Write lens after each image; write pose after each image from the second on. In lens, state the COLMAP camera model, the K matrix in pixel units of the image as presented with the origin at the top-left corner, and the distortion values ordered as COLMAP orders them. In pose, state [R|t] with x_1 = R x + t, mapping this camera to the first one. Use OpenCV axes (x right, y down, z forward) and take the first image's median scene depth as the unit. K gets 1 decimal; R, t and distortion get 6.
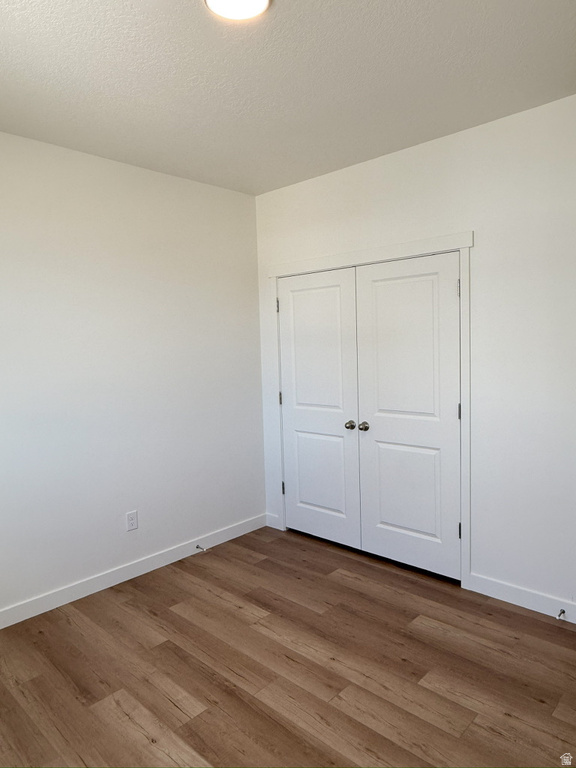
lens RADIAL K [[518.3, 0, 285.2], [0, 518.3, 381.2], [0, 0, 1]] dist [-0.027057, 0.009680]
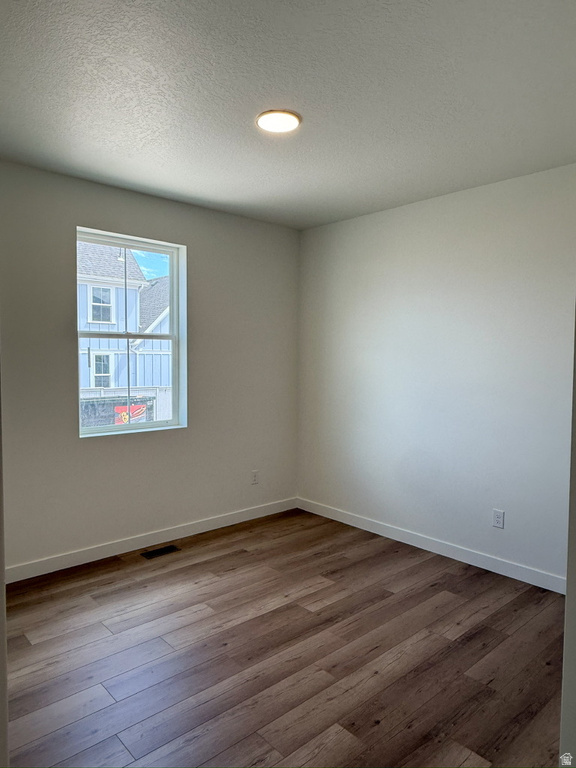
lens RADIAL K [[518.3, 0, 285.4], [0, 518.3, 384.1], [0, 0, 1]] dist [-0.027057, 0.009680]
pose [[-0.069562, 0.094422, -0.993099, 1.039935], [-0.090808, 0.990778, 0.100562, -0.094354], [0.993436, 0.097177, -0.060347, 0.836611]]
